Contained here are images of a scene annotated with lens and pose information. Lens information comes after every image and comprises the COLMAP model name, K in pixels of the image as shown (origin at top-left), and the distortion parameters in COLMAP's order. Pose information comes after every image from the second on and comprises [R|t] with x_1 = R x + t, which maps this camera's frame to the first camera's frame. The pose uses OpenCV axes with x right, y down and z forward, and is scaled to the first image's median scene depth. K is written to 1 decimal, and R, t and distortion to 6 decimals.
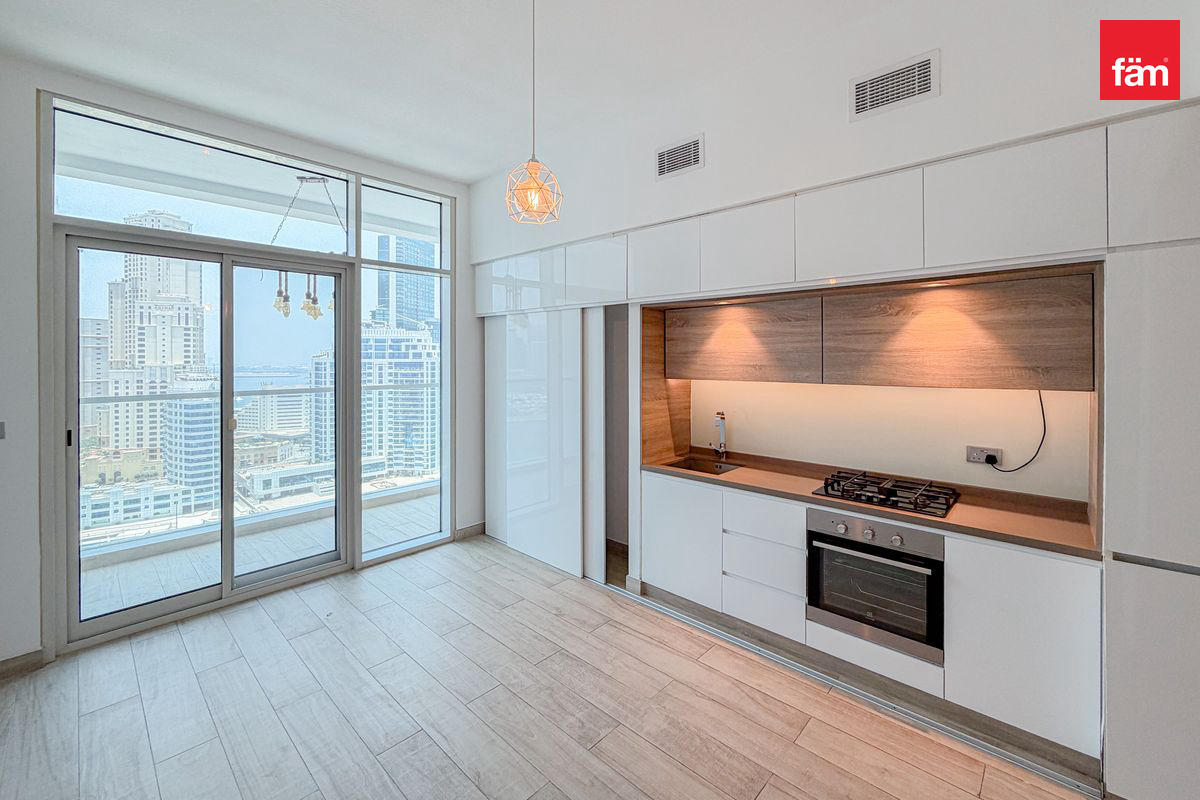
lens RADIAL K [[482.2, 0, 581.2], [0, 482.2, 356.9], [0, 0, 1]] dist [-0.000732, 0.000042]
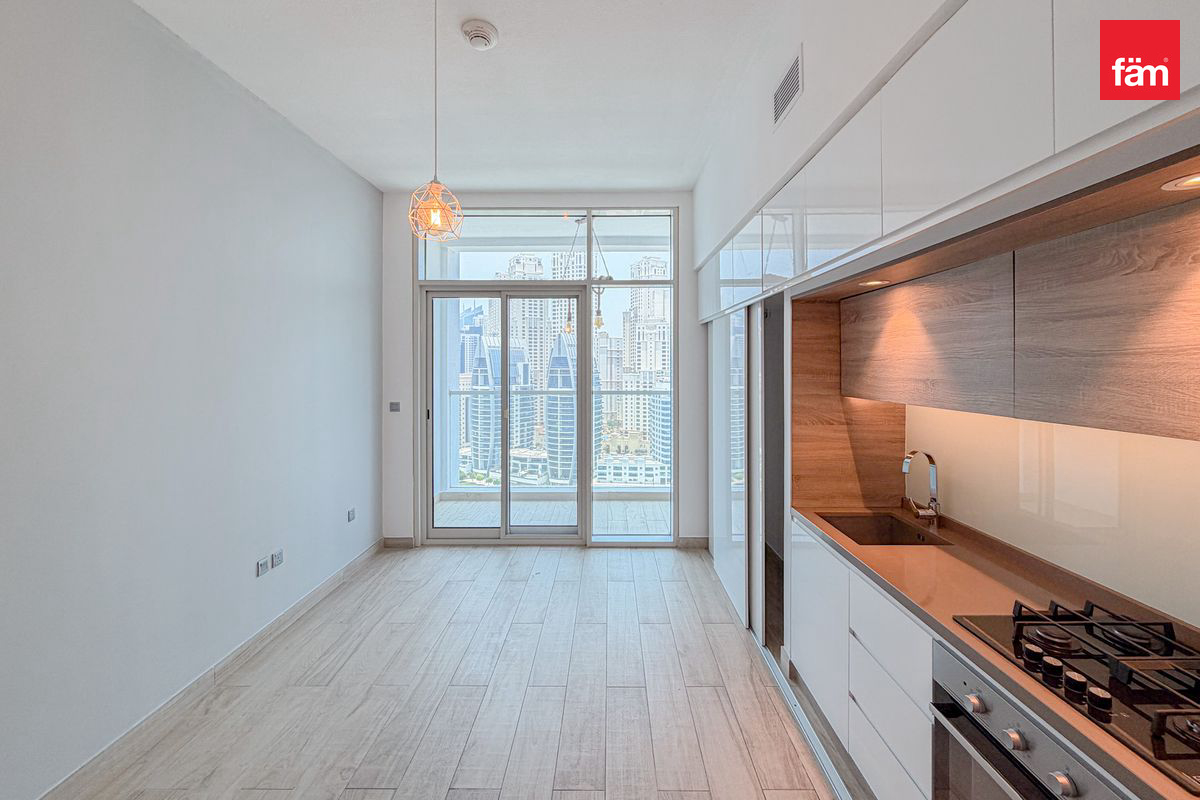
lens RADIAL K [[474.2, 0, 603.3], [0, 474.2, 364.3], [0, 0, 1]] dist [0.000490, 0.000197]
pose [[0.695606, -0.000473, -0.718423, 0.450036], [0.000248, 1.000000, -0.000419, -0.001642], [0.718423, 0.000113, 0.695606, 0.263616]]
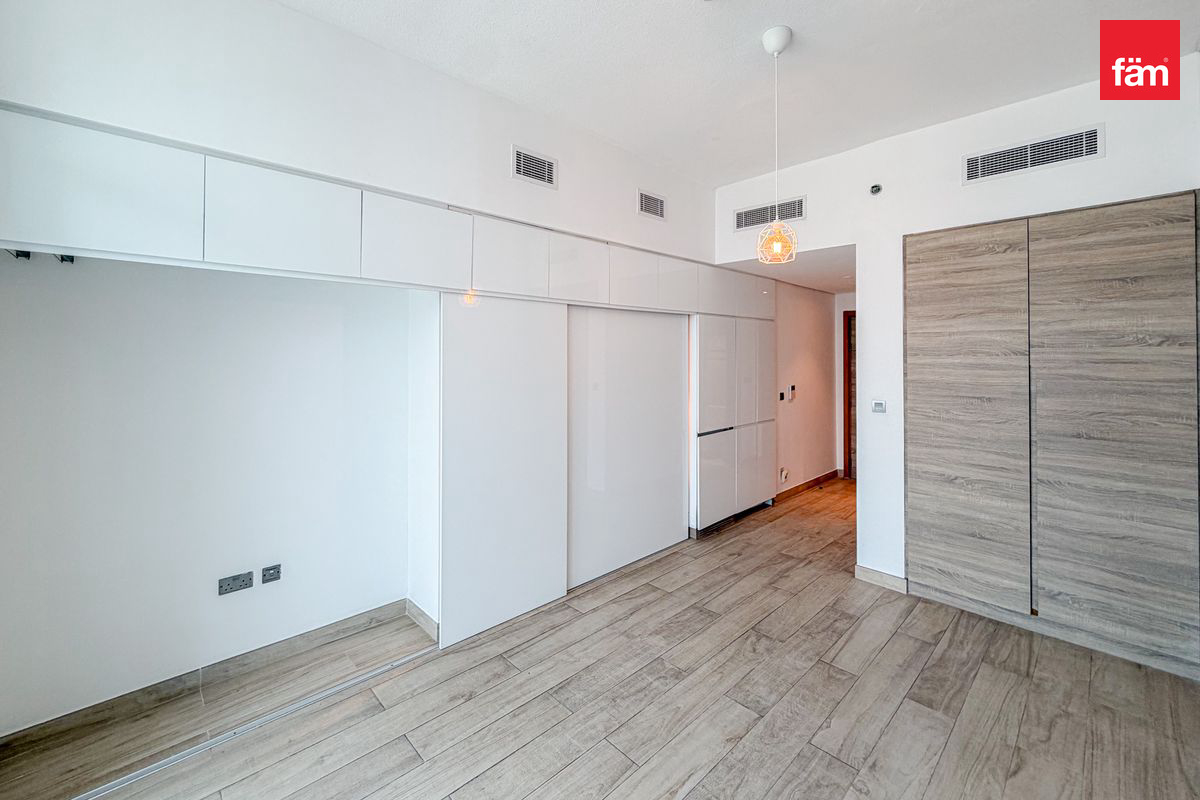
lens RADIAL K [[505.0, 0, 607.1], [0, 505.0, 351.3], [0, 0, 1]] dist [-0.000476, 0.000094]
pose [[0.029936, 0.009308, 0.999508, -0.773834], [0.001930, 0.999954, -0.009370, -0.000425], [-0.999550, 0.002210, 0.029916, 0.700020]]
